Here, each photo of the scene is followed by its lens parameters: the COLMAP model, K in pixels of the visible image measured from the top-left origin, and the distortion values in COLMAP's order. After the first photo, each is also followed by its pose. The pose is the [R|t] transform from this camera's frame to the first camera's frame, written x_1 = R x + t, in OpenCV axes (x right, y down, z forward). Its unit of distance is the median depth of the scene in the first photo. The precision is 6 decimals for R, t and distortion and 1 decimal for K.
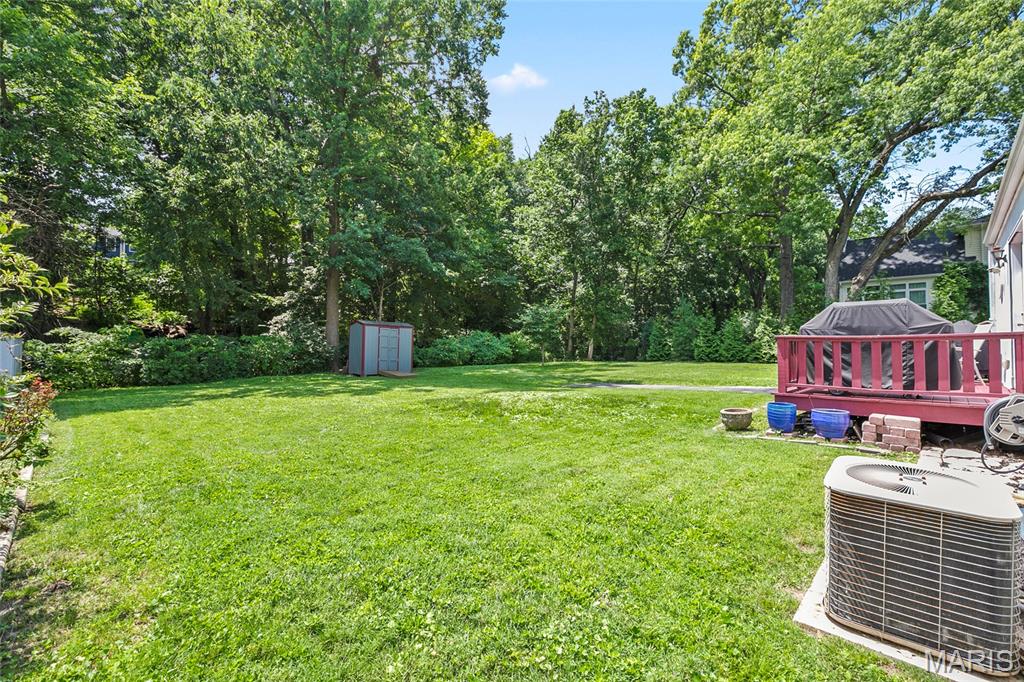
lens RADIAL K [[455.0, 0, 513.3], [0, 455.0, 336.8], [0, 0, 1]] dist [0.003397, -0.000871]
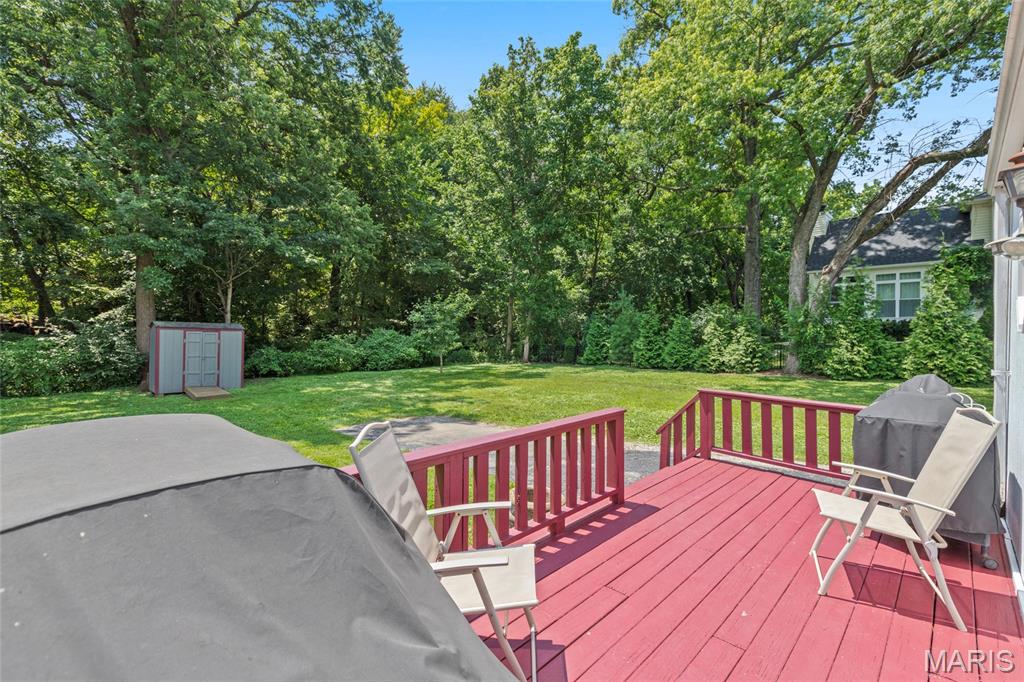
lens RADIAL K [[455.0, 0, 504.7], [0, 455.0, 337.9], [0, 0, 1]] dist [0.003397, -0.000871]
pose [[0.999859, 0.004090, -0.016276, 0.173381], [-0.003606, 0.999554, 0.029648, -0.022714], [0.016390, -0.029585, 0.999428, 0.167636]]
